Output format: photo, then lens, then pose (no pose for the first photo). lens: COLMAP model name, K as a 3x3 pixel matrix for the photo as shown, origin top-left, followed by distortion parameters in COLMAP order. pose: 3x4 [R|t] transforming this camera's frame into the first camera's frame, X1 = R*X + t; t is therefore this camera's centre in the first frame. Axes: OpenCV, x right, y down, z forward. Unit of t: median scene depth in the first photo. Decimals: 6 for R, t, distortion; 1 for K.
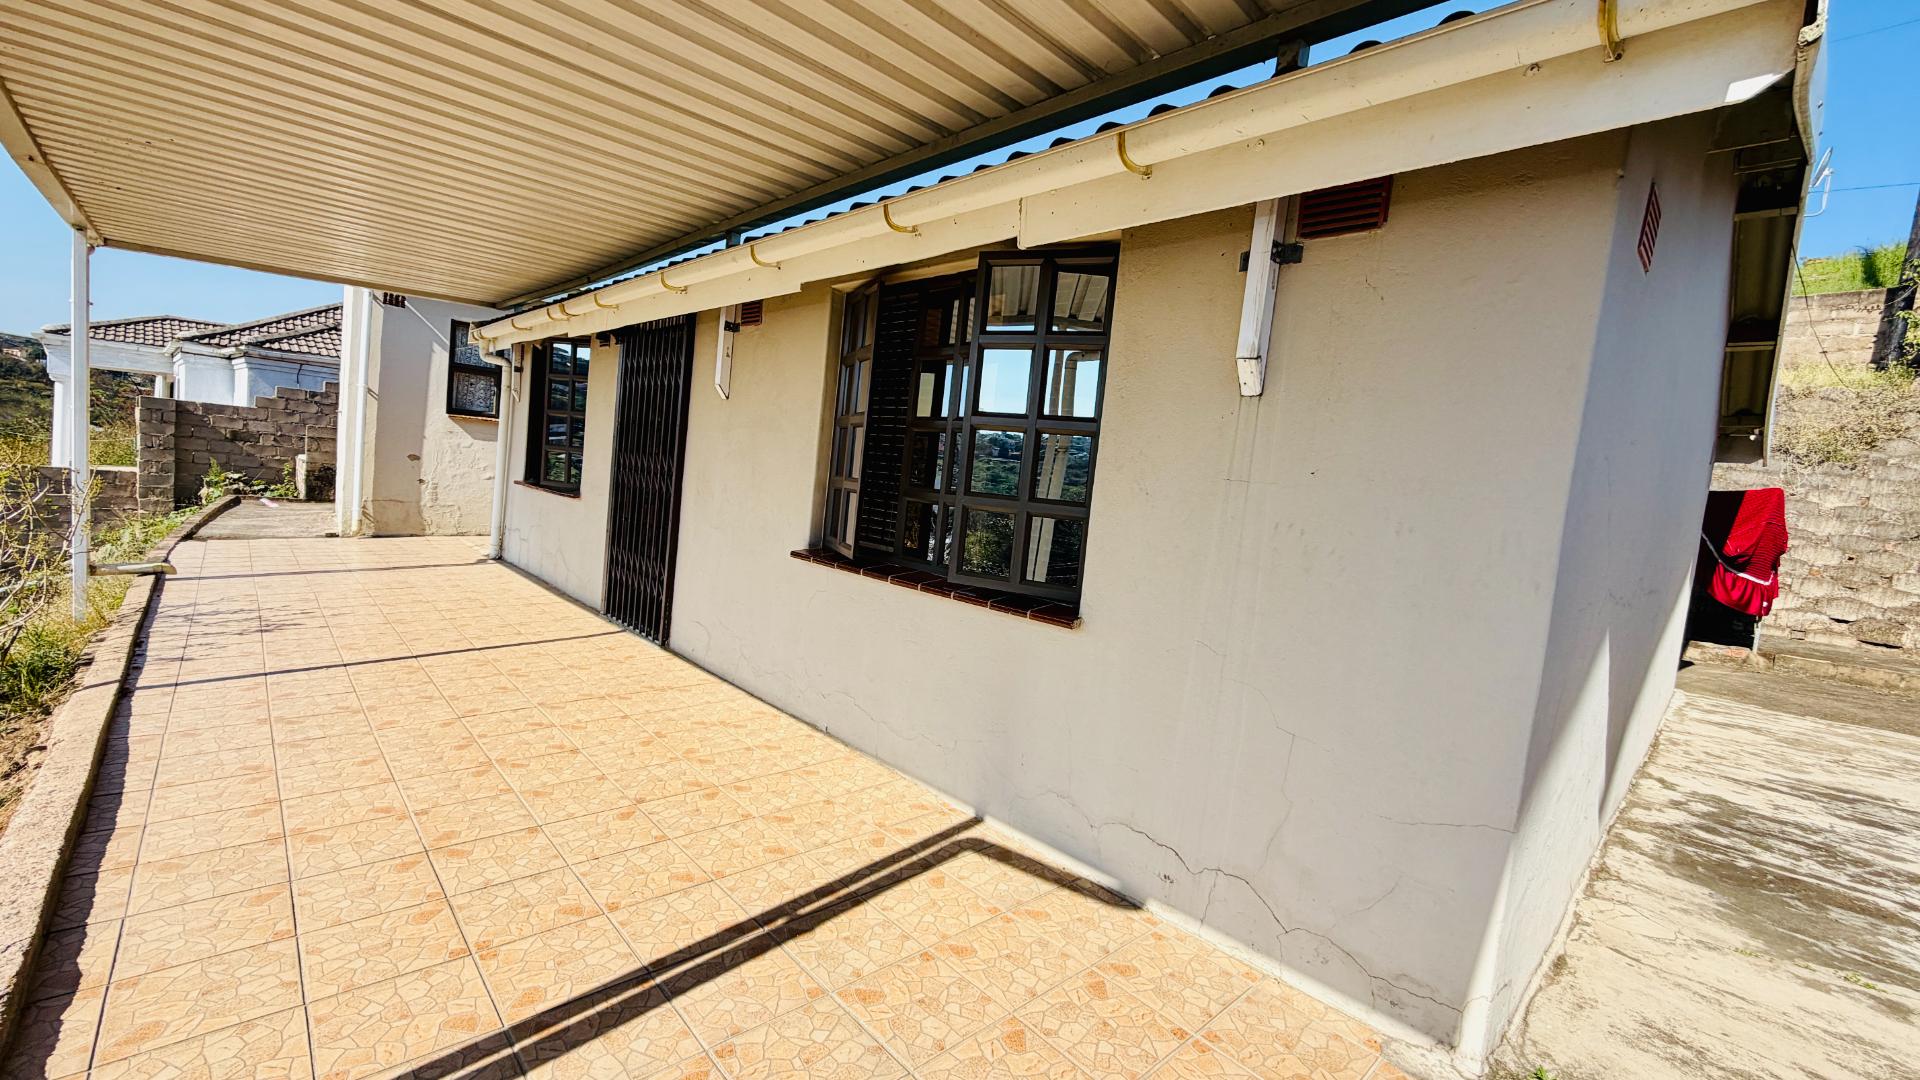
lens RADIAL K [[766.2, 0, 957.3], [0, 766.2, 537.8], [0, 0, 1]] dist [0.000602, -0.000077]
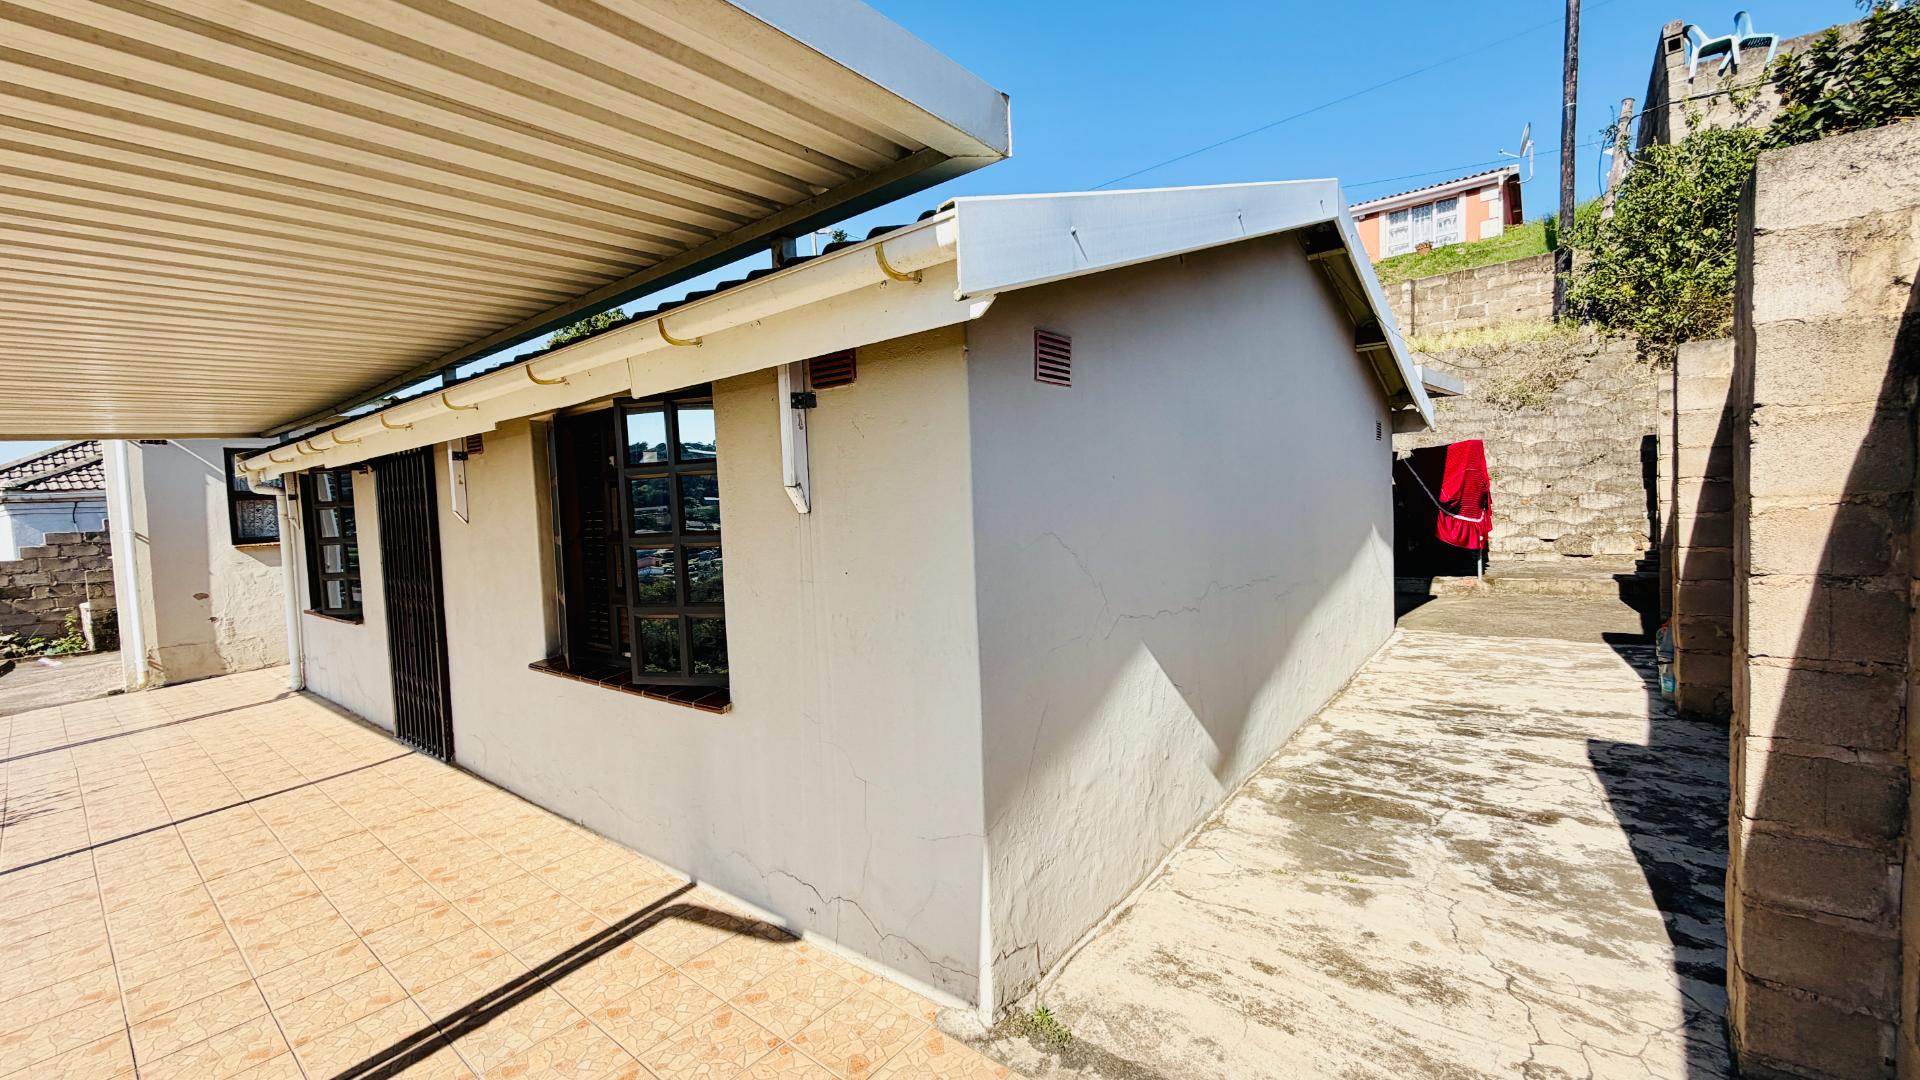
lens RADIAL K [[766.2, 0, 957.3], [0, 766.2, 537.8], [0, 0, 1]] dist [0.000602, -0.000077]
pose [[0.981265, -0.151360, 0.119199, 0.226227], [0.153452, 0.988119, -0.008517, -0.046644], [-0.116494, 0.026649, 0.992834, -0.123900]]
